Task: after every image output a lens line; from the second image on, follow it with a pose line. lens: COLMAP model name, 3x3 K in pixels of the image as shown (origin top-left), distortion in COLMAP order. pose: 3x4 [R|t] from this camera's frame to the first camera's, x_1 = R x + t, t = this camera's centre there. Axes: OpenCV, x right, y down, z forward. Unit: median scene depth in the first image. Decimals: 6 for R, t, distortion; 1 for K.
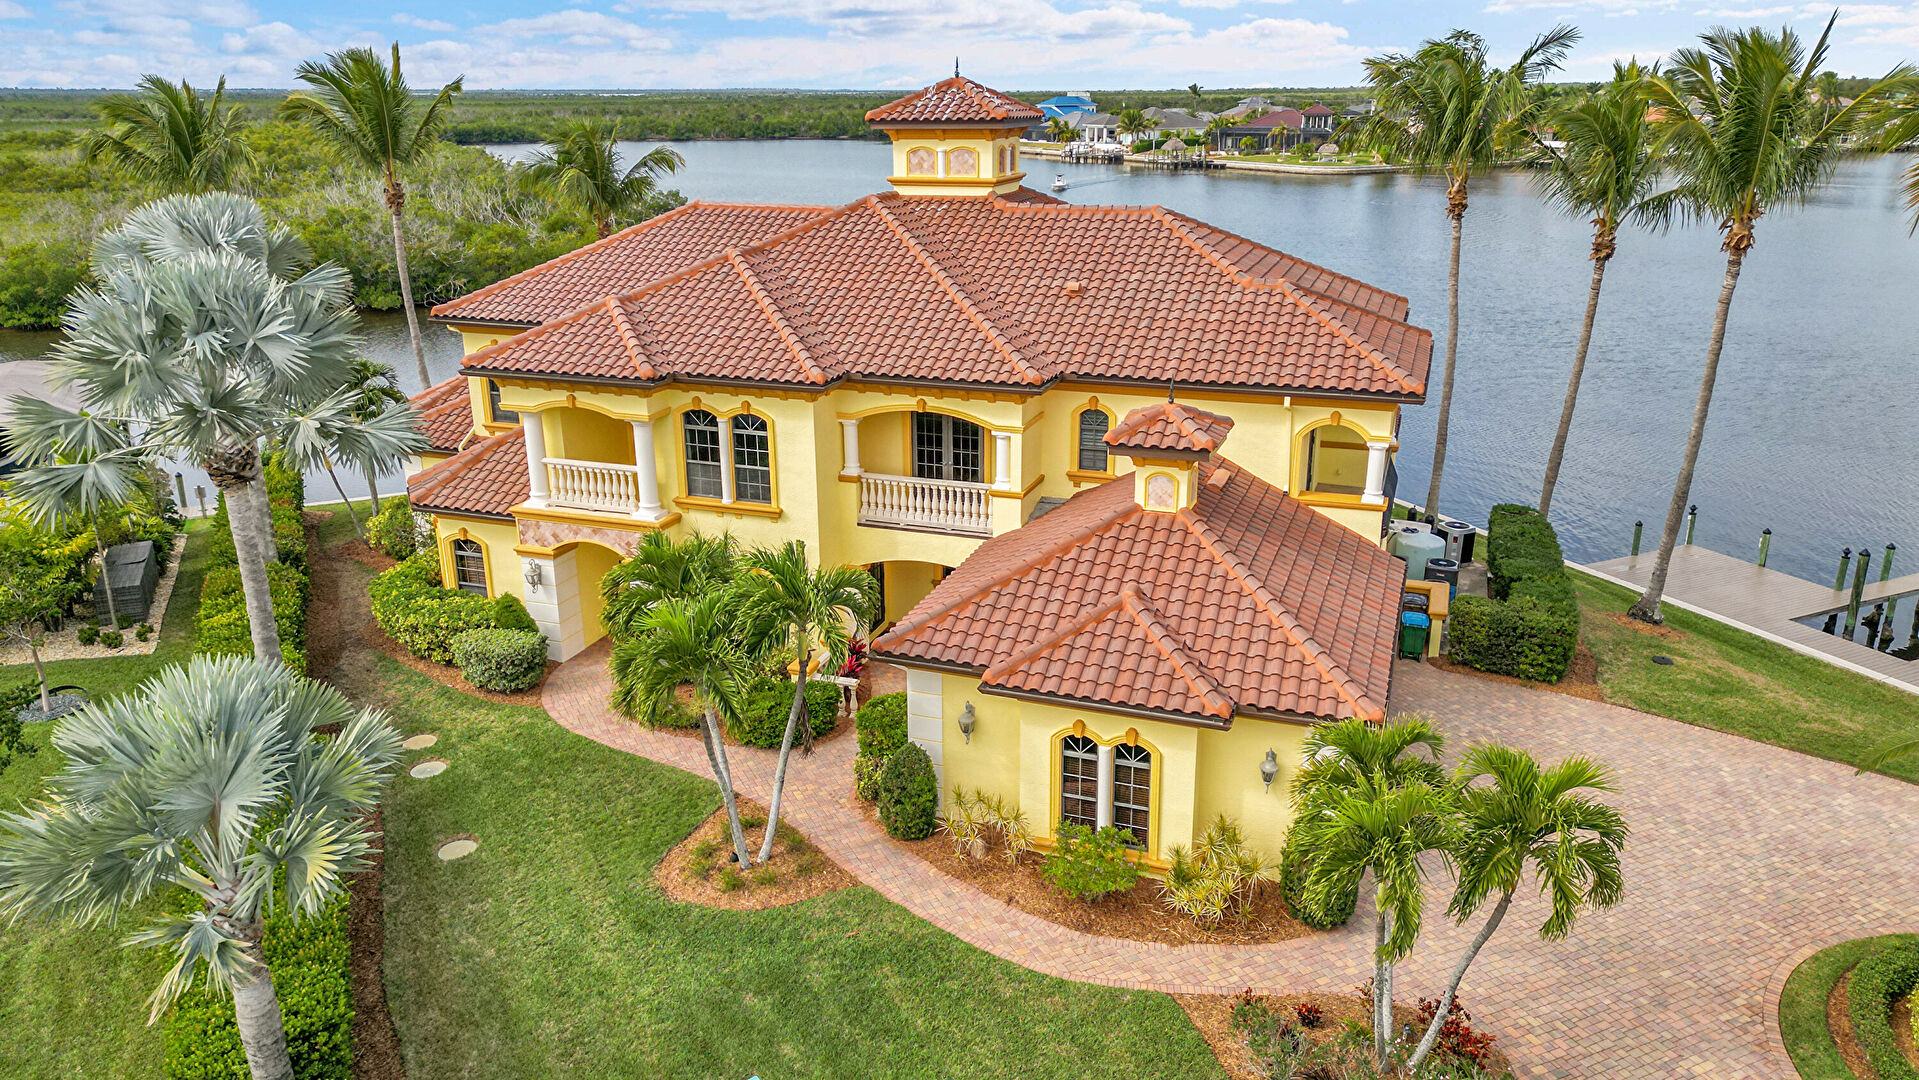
lens RADIAL K [[1341.3, 0, 943.4], [0, 1341.3, 542.2], [0, 0, 1]] dist [0.061681, -0.061777]
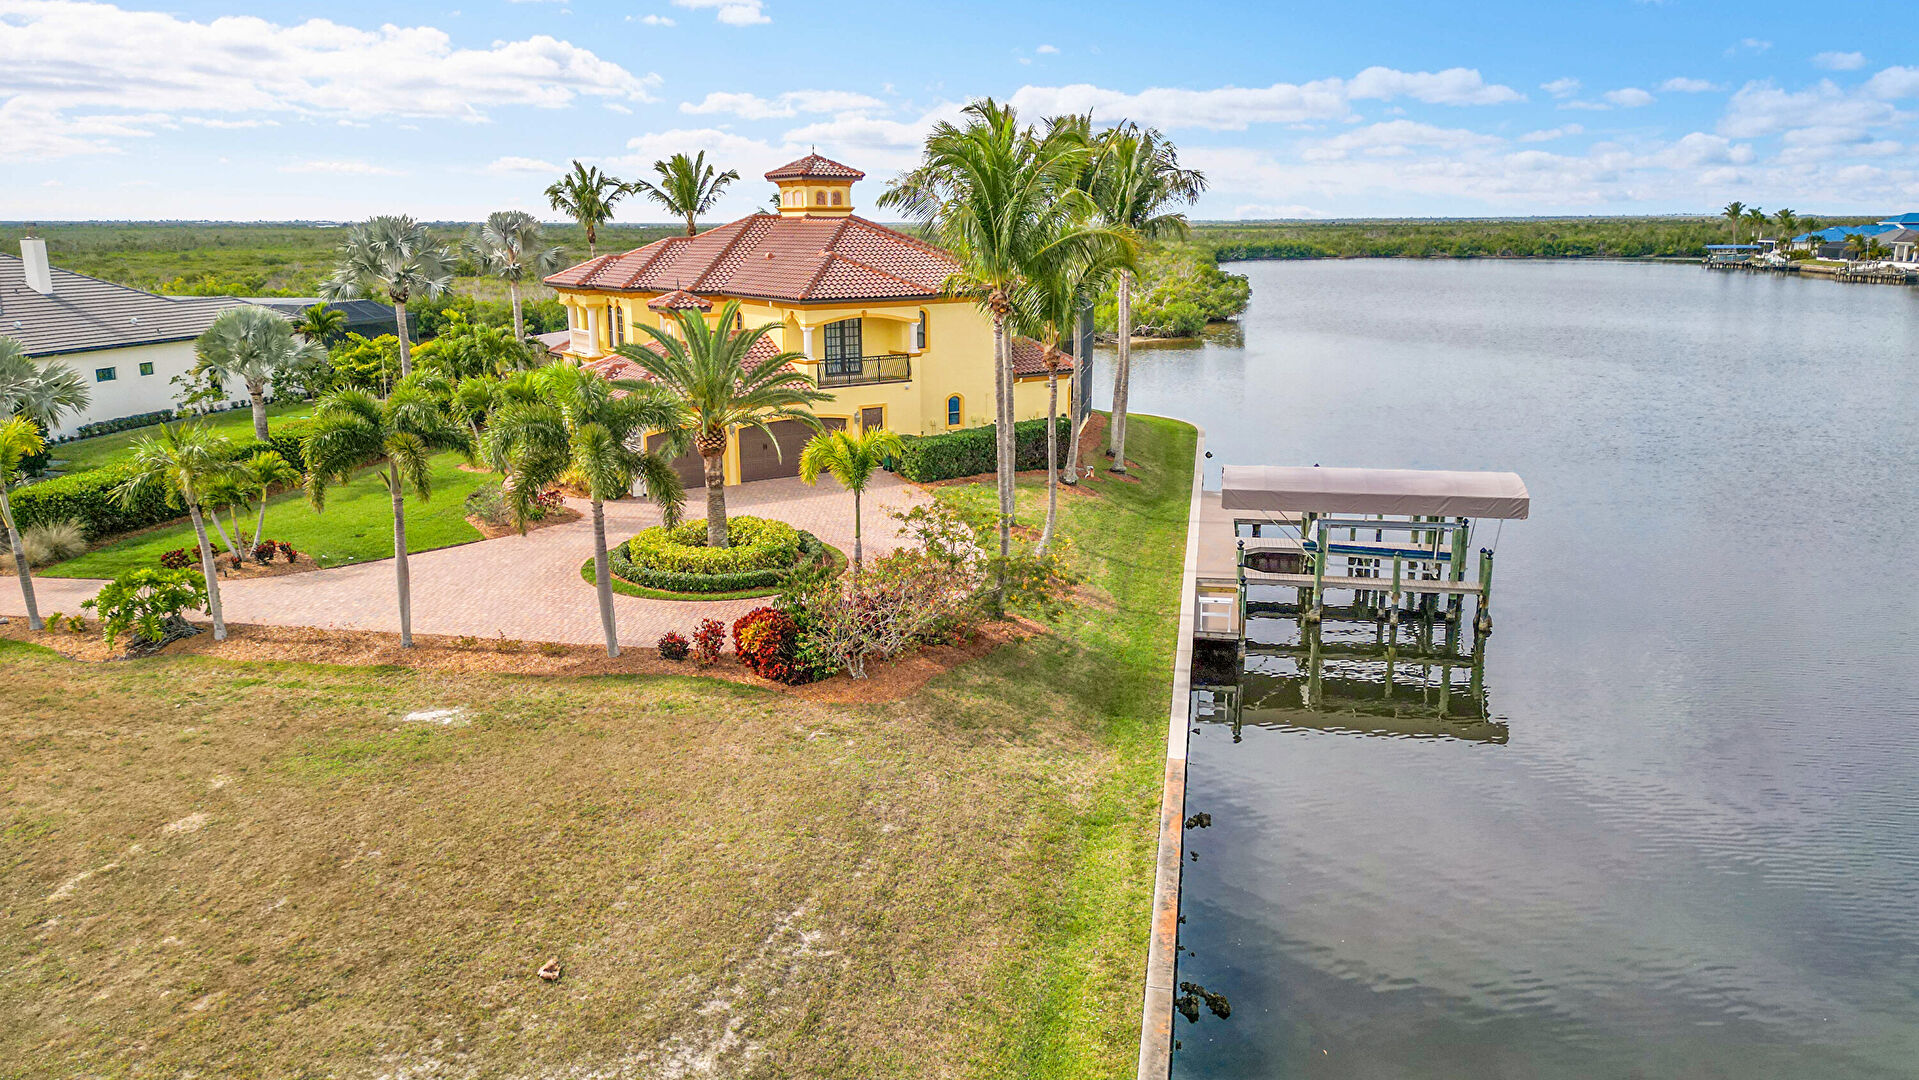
lens RADIAL K [[1341.3, 0, 959.0], [0, 1341.3, 532.1], [0, 0, 1]] dist [0.061681, -0.061777]
pose [[0.811164, 0.133246, -0.569436, 1.506093], [-0.186931, 0.981692, -0.036572, 0.225868], [0.554138, 0.136111, 0.821222, -0.393882]]
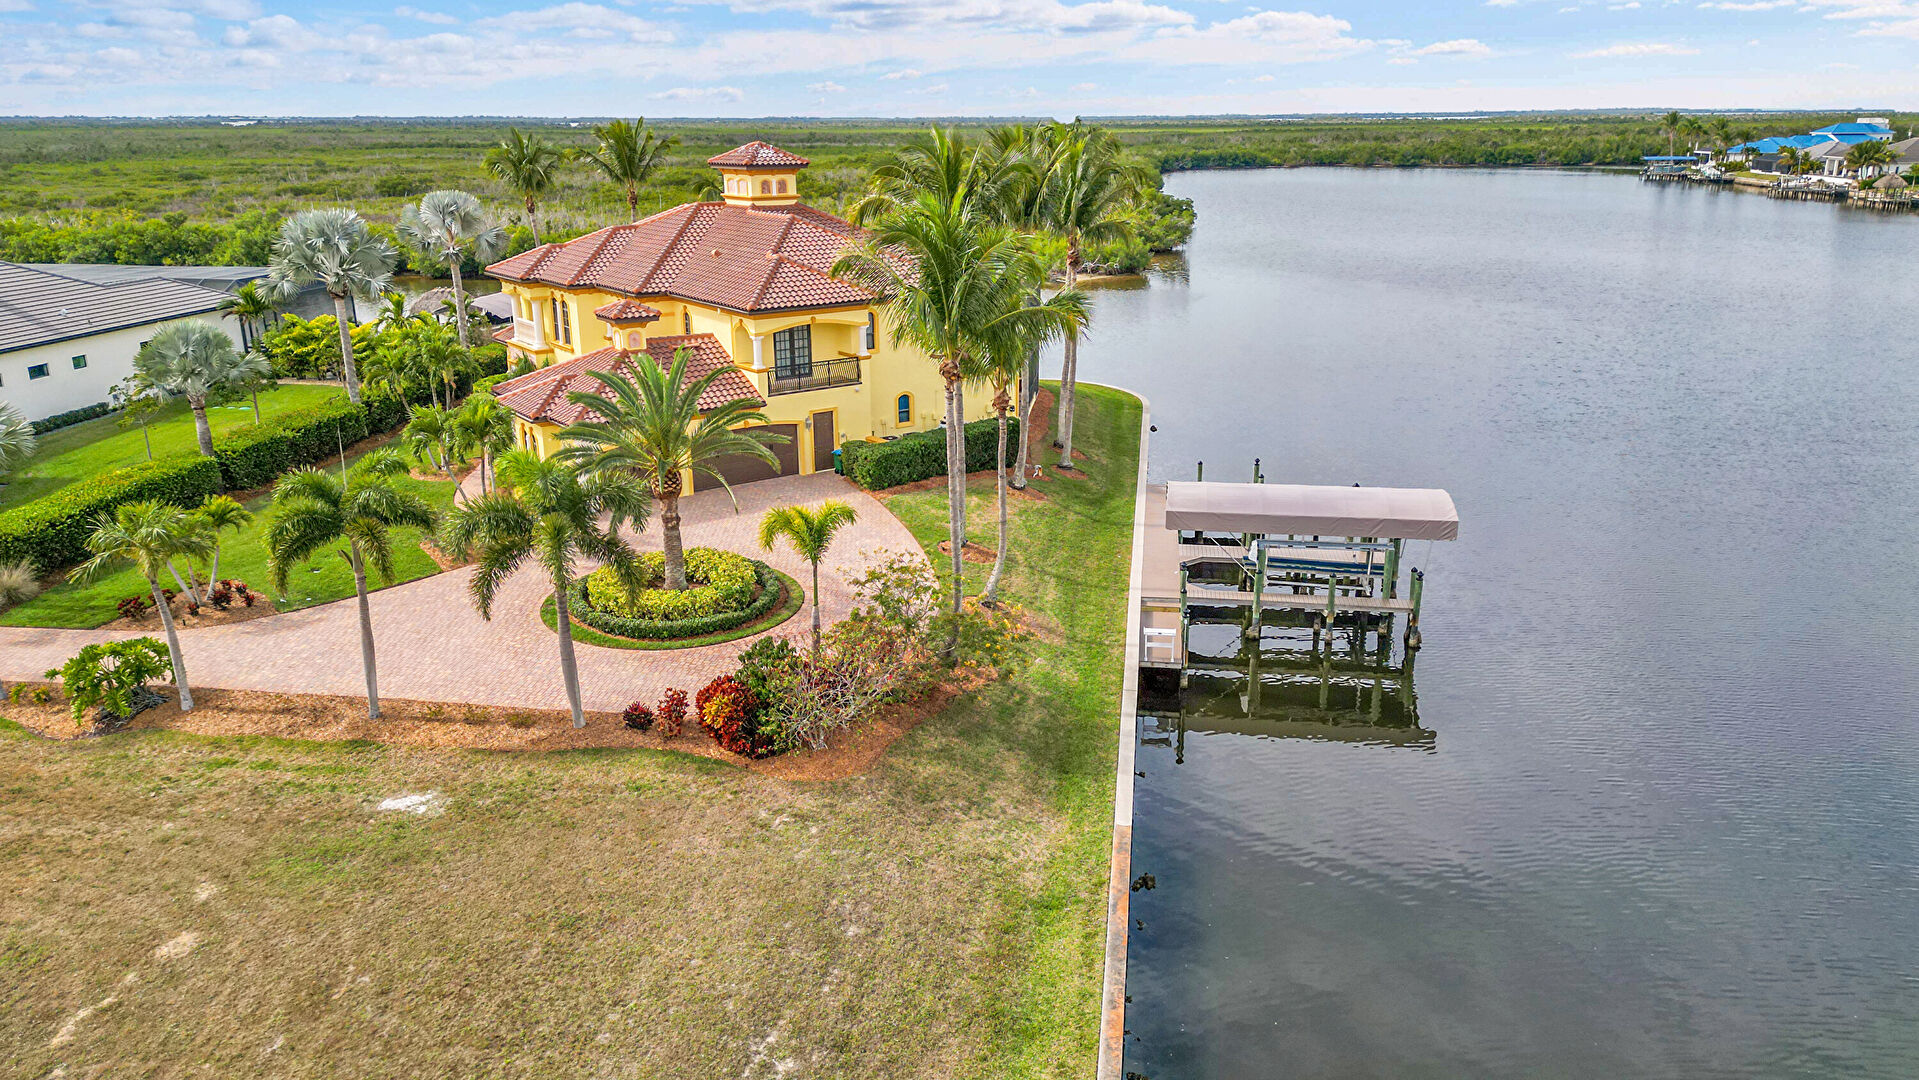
lens RADIAL K [[1341.3, 0, 959.5], [0, 1341.3, 531.2], [0, 0, 1]] dist [0.061681, -0.061777]
pose [[0.834875, 0.162865, -0.525793, 1.501498], [-0.175037, 0.984194, 0.026924, 0.092530], [0.521867, 0.069555, 0.850187, -0.441882]]
